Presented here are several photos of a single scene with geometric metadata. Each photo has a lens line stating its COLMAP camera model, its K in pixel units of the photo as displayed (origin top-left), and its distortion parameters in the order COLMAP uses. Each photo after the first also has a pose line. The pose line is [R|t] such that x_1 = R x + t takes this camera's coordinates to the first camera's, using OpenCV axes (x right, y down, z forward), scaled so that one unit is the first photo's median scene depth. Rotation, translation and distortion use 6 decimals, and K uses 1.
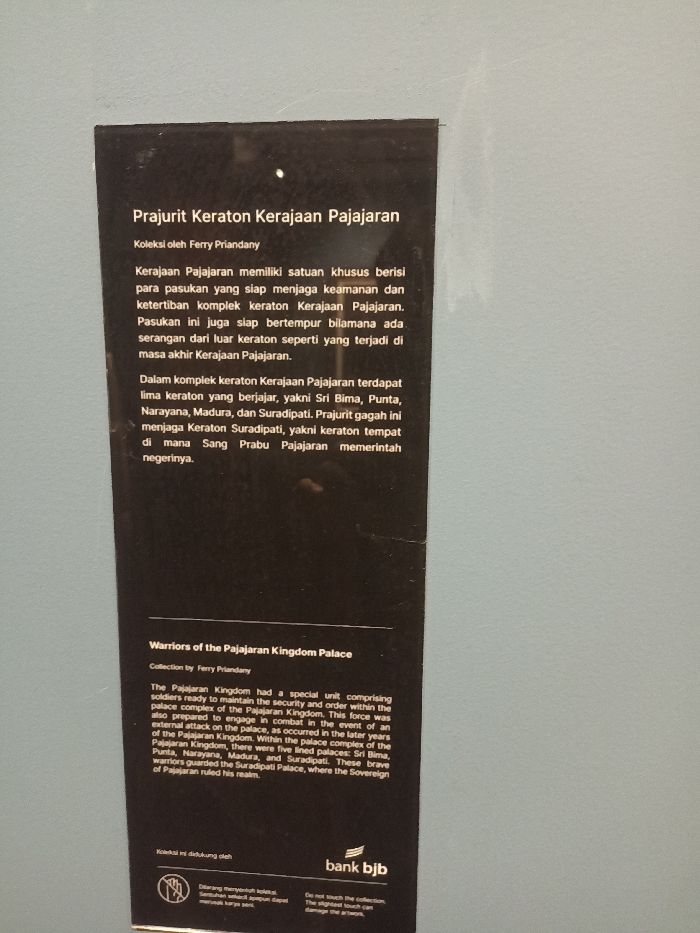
lens RADIAL K [[683.4, 0, 352.5], [0, 683.4, 465.6], [0, 0, 1]] dist [0.058245, -0.059408]
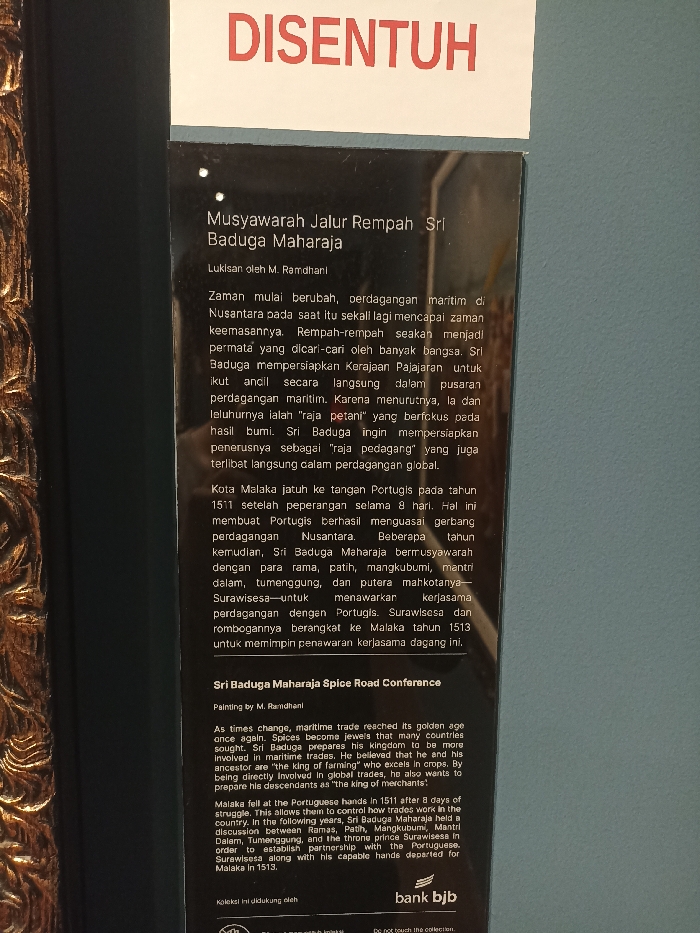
lens RADIAL K [[686.4, 0, 352.5], [0, 686.4, 478.2], [0, 0, 1]] dist [0.054728, -0.075153]
pose [[0.989284, -0.015579, 0.145172, -0.233416], [0.018223, 0.999691, -0.016900, -0.005872], [-0.144864, 0.019365, 0.989262, 0.019670]]
